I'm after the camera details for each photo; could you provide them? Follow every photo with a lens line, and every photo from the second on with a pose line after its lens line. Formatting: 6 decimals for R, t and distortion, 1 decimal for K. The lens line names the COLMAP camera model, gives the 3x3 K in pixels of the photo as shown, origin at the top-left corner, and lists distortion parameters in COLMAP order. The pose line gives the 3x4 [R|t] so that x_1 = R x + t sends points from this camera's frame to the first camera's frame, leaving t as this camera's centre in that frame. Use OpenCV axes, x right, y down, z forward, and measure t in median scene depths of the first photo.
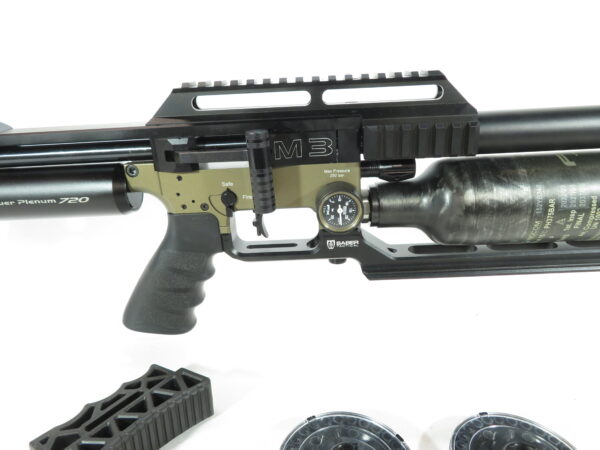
lens RADIAL K [[480.3, 0, 300.0], [0, 480.3, 225.0], [0, 0, 1]] dist [0.000849, 0.000953]
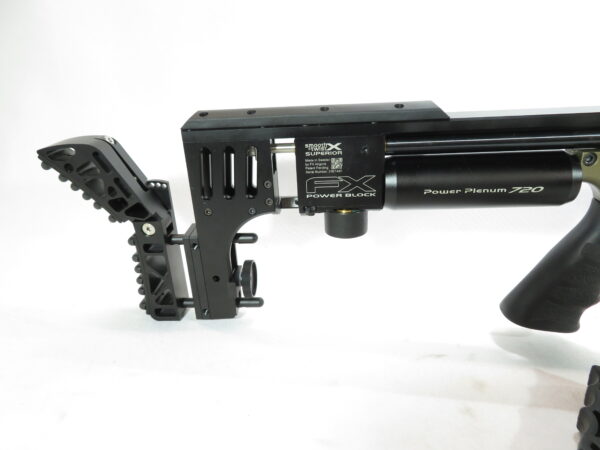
lens RADIAL K [[480.3, 0, 300.0], [0, 480.3, 225.0], [0, 0, 1]] dist [0.000849, 0.000953]
pose [[0.998754, 0.019102, -0.046108, -0.874409], [-0.018952, 0.999814, 0.003684, 0.022637], [0.046170, -0.002806, 0.998930, 0.044027]]
